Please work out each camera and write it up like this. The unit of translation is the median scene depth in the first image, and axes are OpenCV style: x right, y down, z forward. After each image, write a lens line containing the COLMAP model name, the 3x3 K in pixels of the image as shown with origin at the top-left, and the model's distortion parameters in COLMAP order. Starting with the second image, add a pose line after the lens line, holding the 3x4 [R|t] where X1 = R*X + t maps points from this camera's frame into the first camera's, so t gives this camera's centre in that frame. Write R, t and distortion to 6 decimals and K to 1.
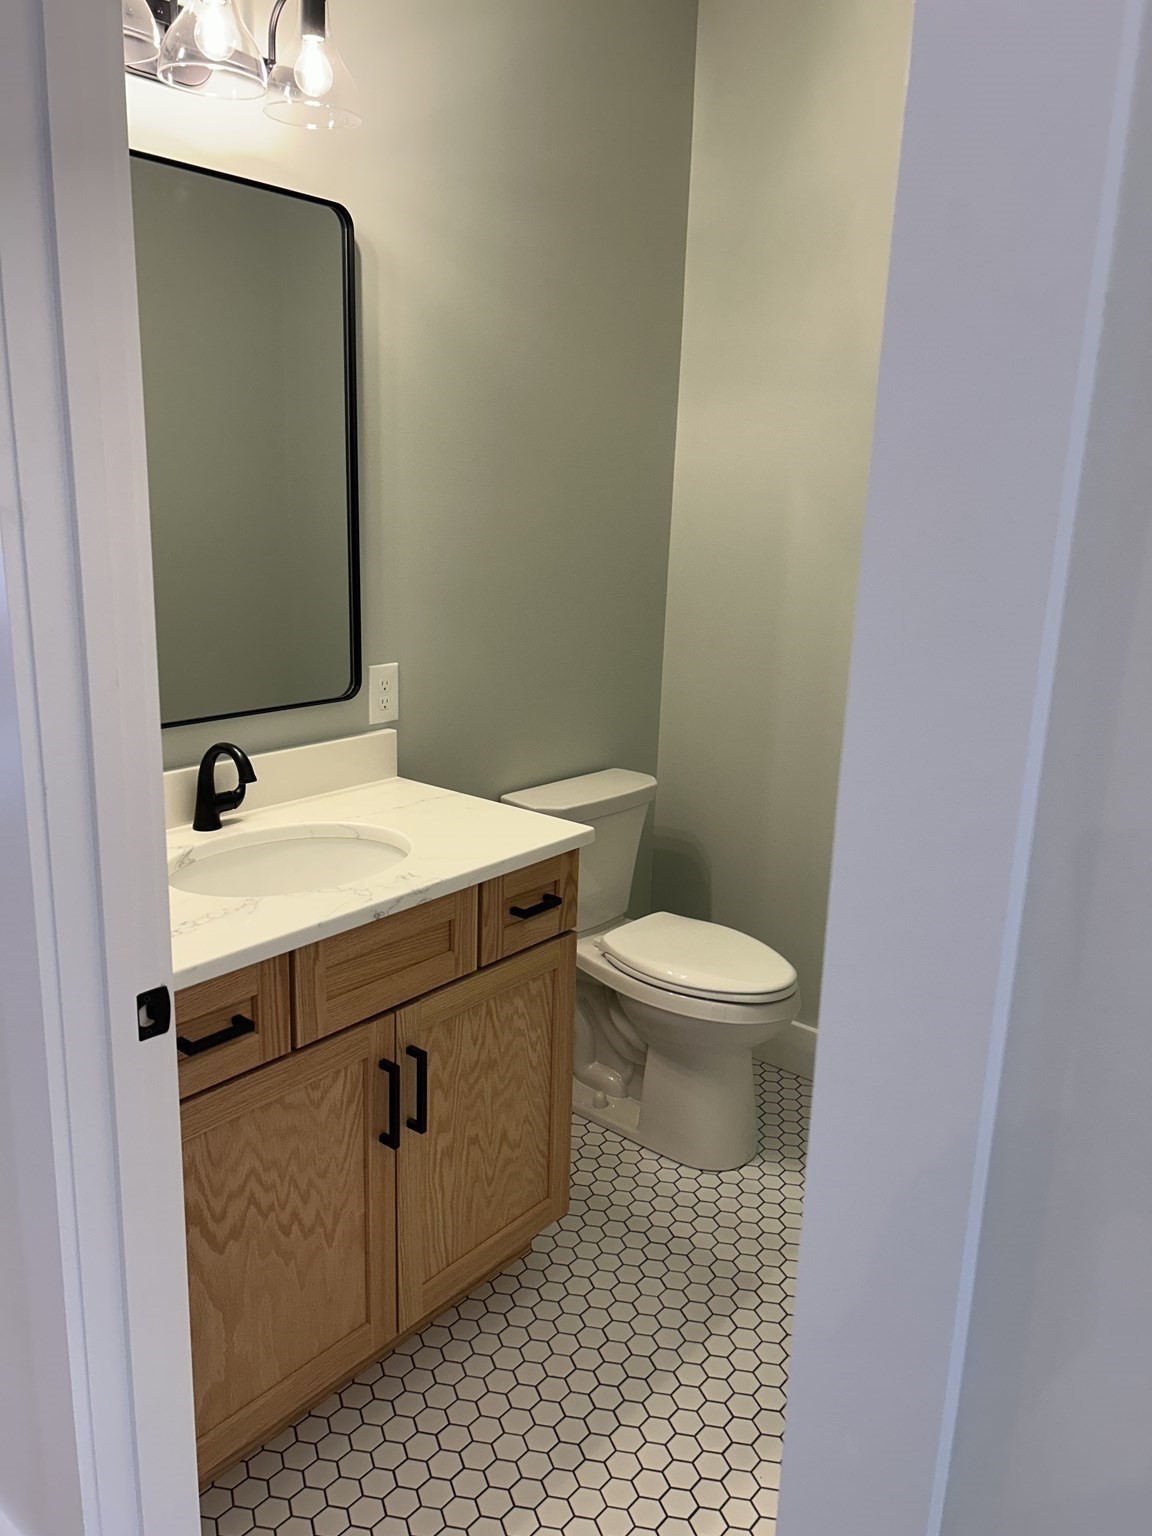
lens RADIAL K [[1146.4, 0, 574.3], [0, 1146.4, 767.5], [0, 0, 1]] dist [0.004342, -0.007231]
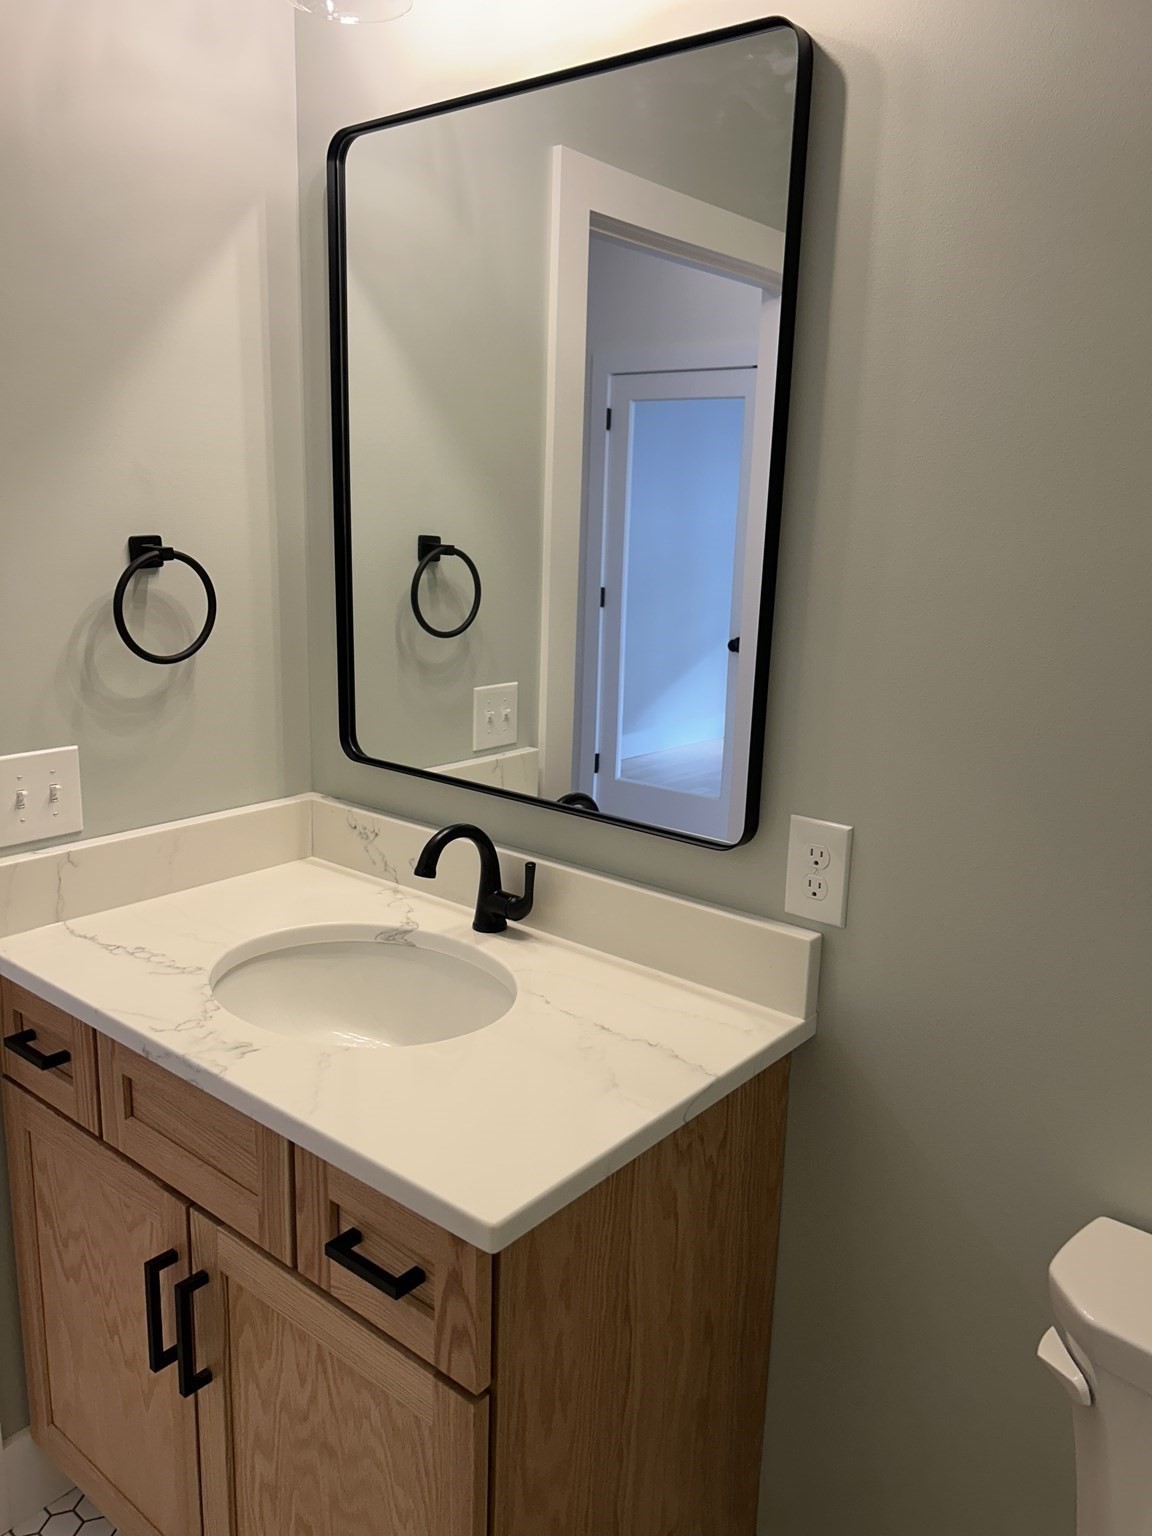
lens RADIAL K [[1146.4, 0, 576.0], [0, 1146.4, 764.9], [0, 0, 1]] dist [0.004342, -0.007231]
pose [[0.012145, 0.201145, -0.979486, 0.439902], [-0.272351, 0.943189, 0.190314, -0.222594], [0.962121, 0.264452, 0.066237, 0.992150]]
